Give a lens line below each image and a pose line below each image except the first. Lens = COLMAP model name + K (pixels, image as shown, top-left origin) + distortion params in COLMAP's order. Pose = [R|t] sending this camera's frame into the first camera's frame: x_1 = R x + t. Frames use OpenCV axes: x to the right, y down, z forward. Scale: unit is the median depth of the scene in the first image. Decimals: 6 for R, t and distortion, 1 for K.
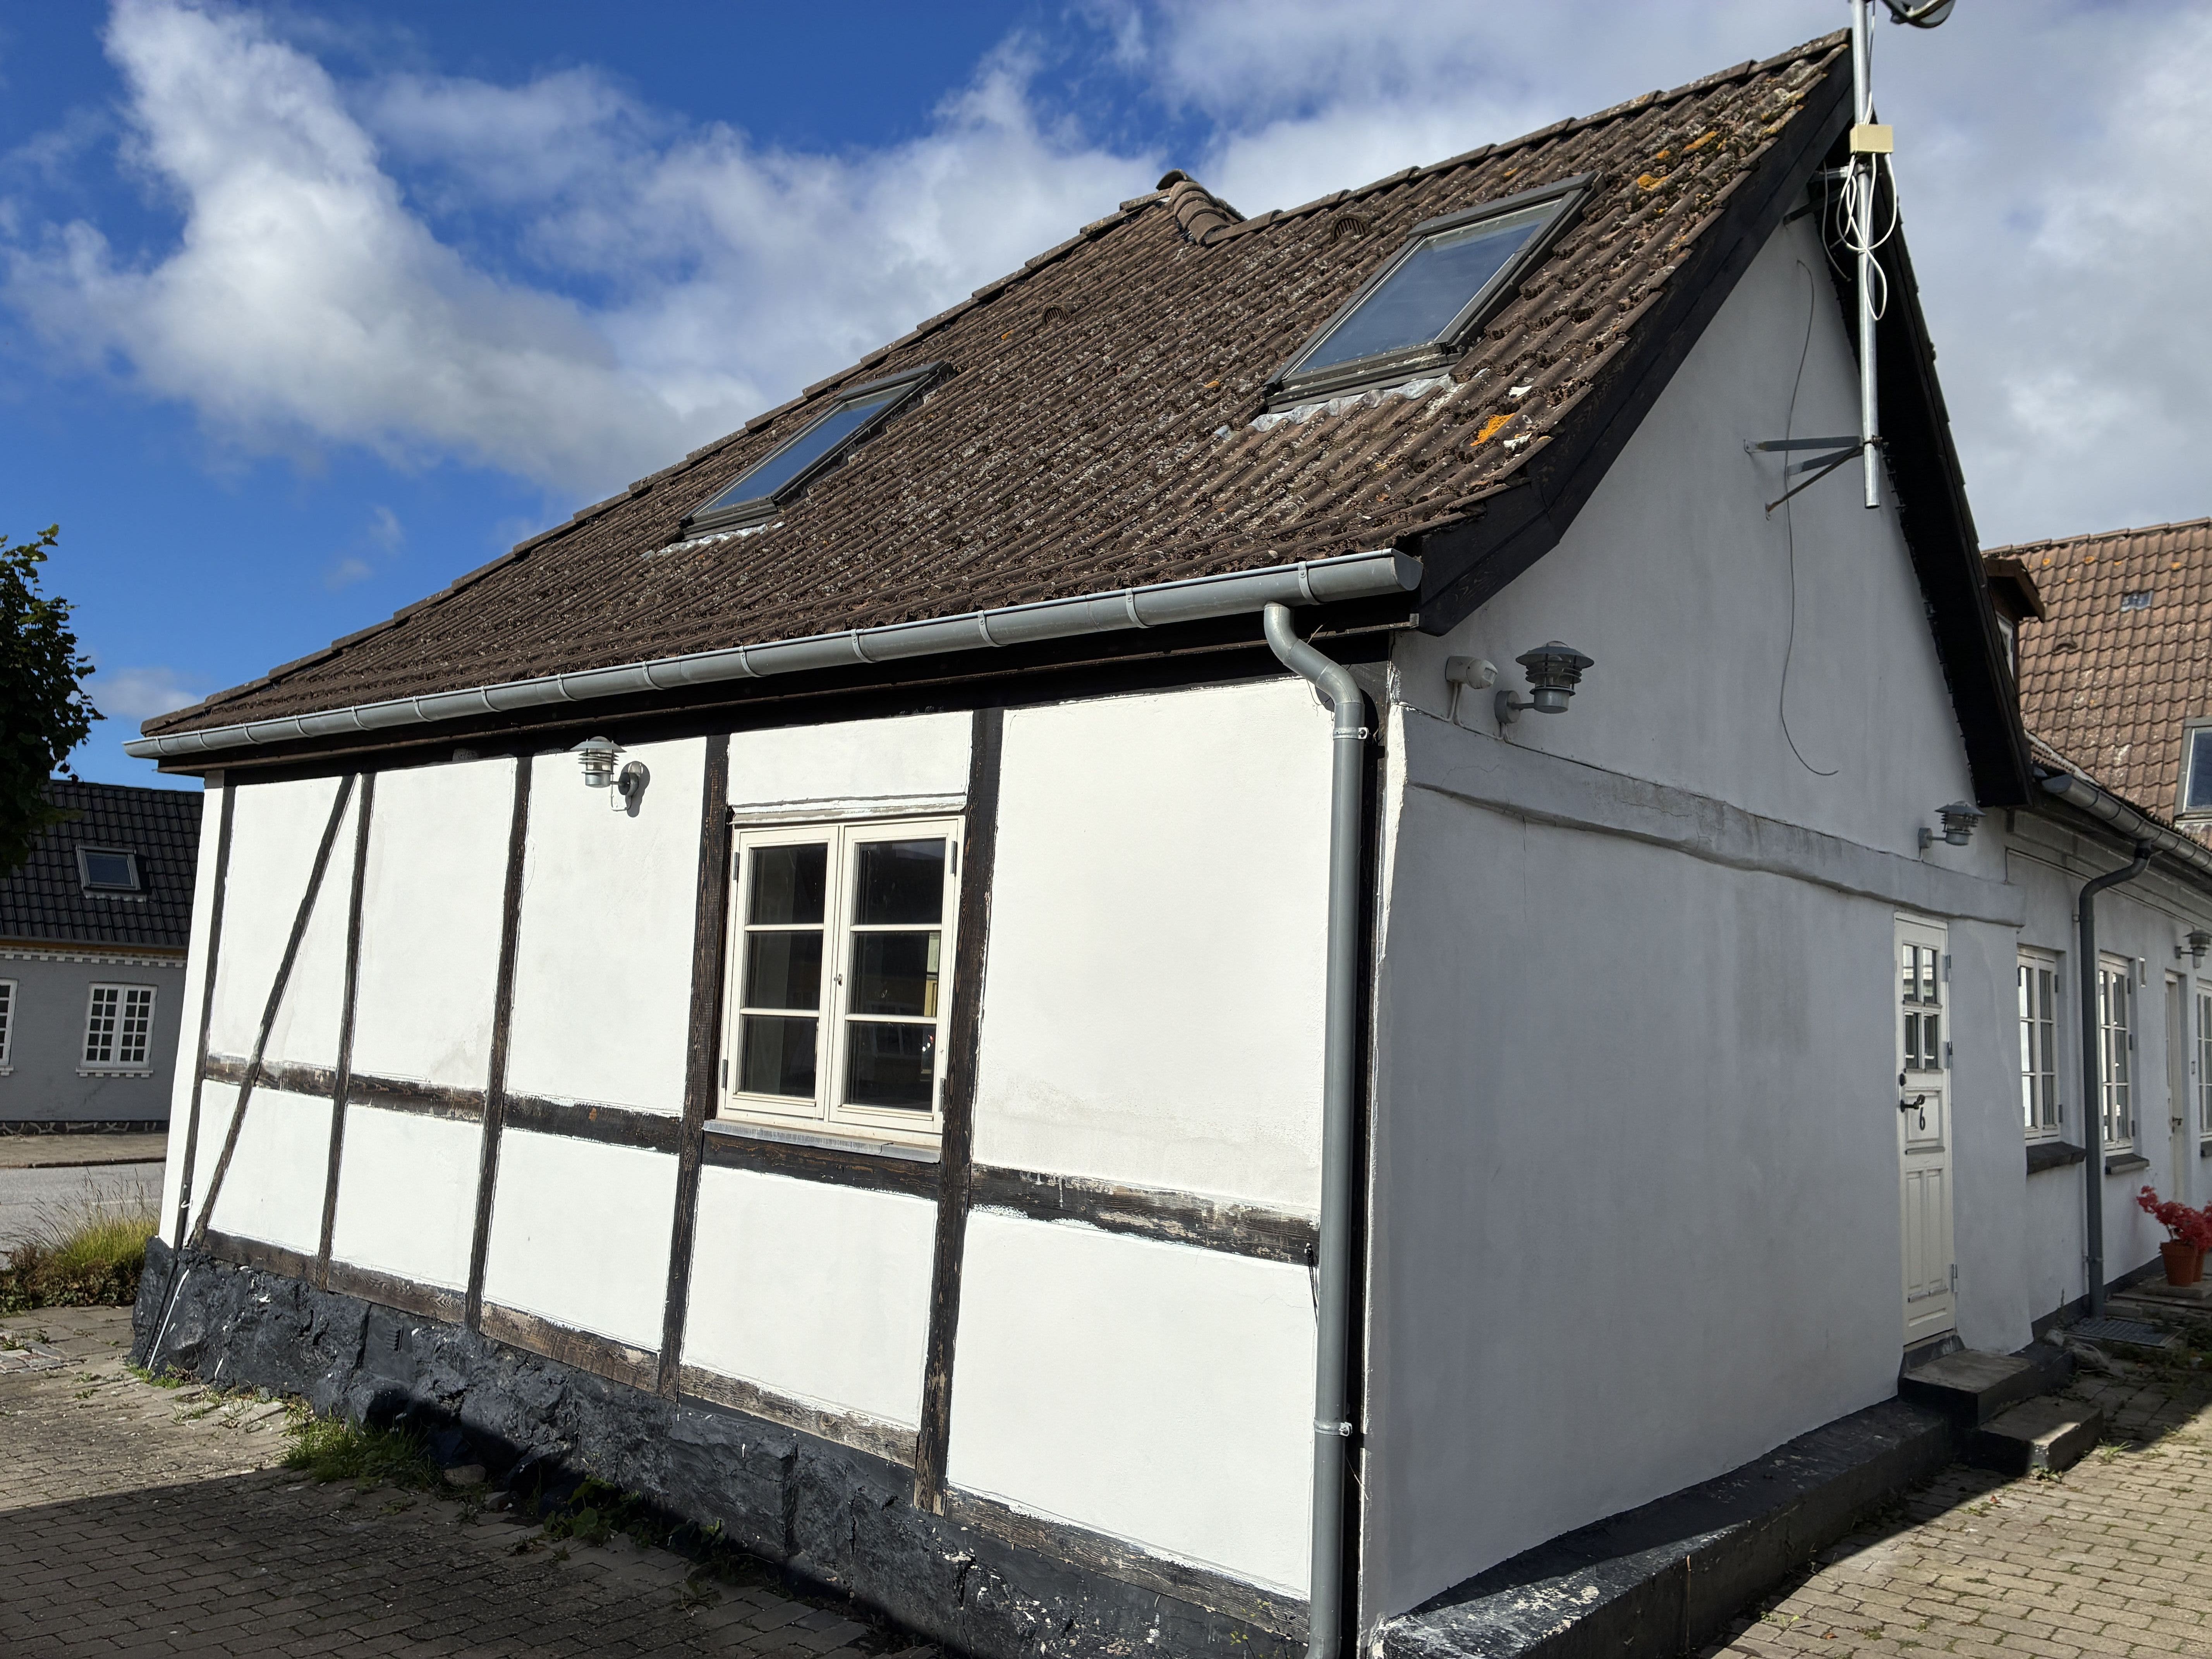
lens RADIAL K [[1701.4, 0, 1106.7], [0, 1701.4, 824.1], [0, 0, 1]] dist [0.004231, -0.008594]
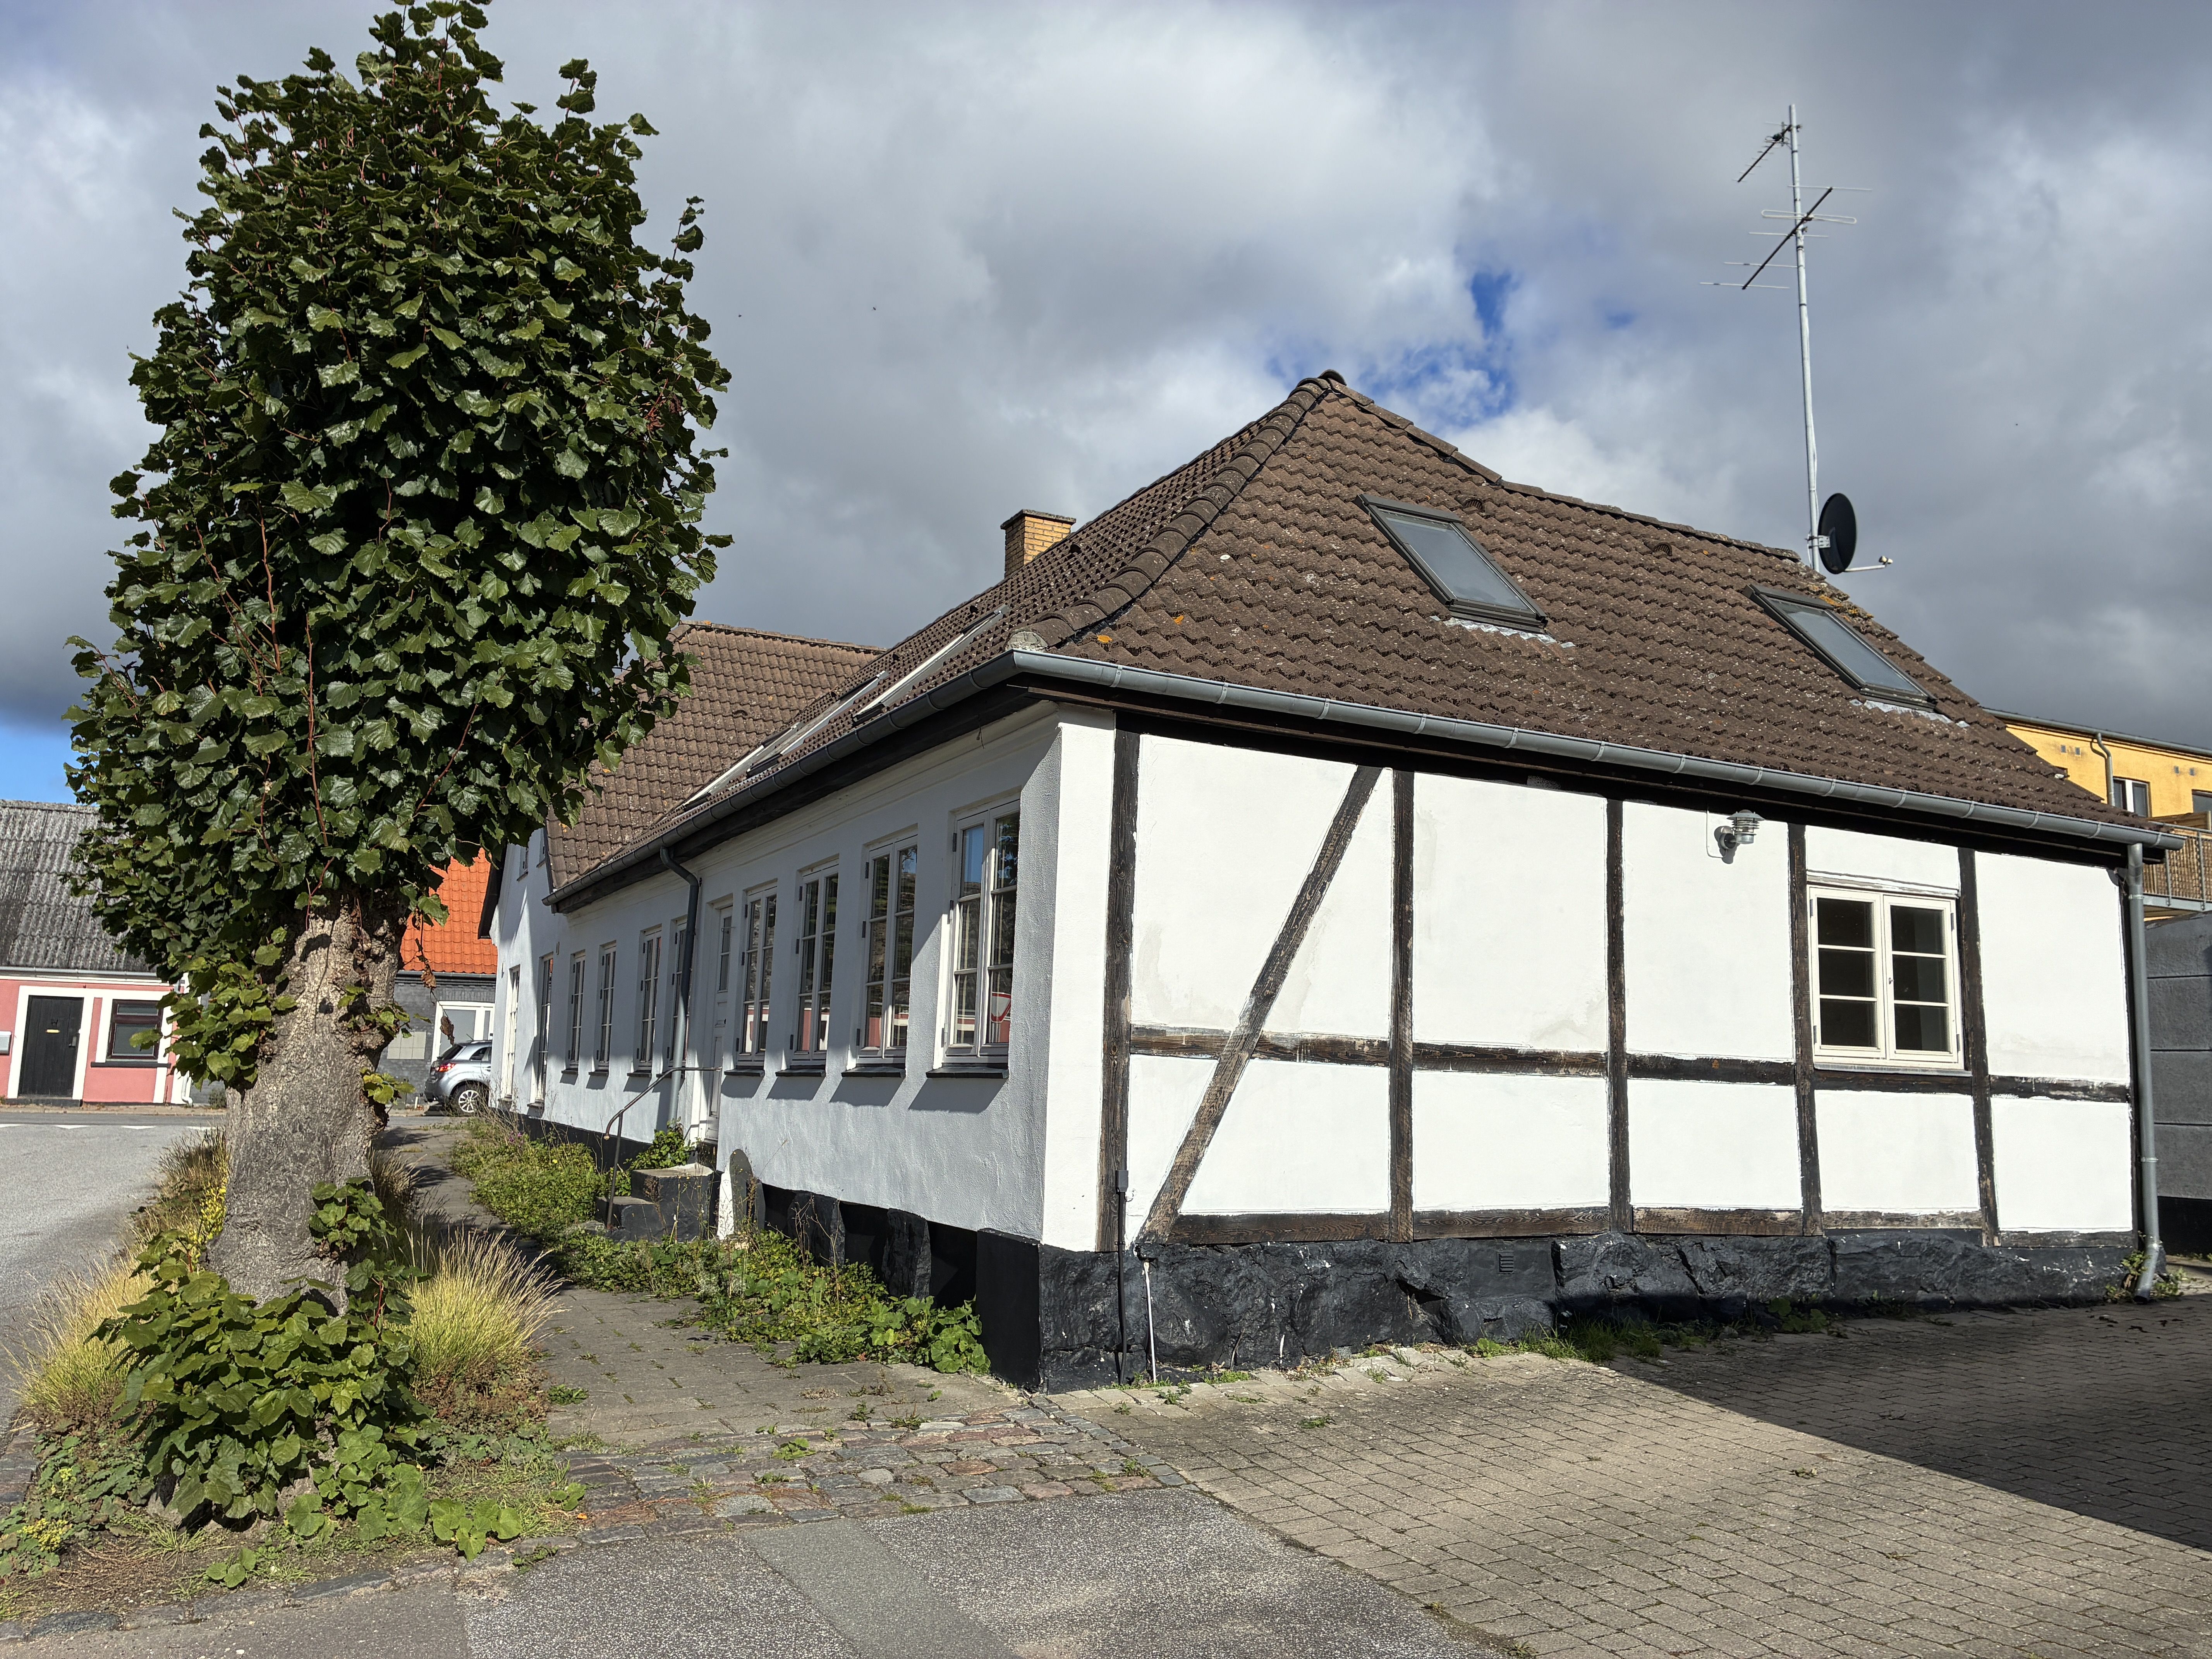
lens RADIAL K [[1701.4, 0, 1103.6], [0, 1701.4, 824.0], [0, 0, 1]] dist [0.004231, -0.008594]
pose [[0.409724, 0.109078, 0.905664, -2.034456], [-0.113424, 0.991212, -0.068068, 0.136574], [-0.905130, -0.074835, 0.418496, 0.960350]]
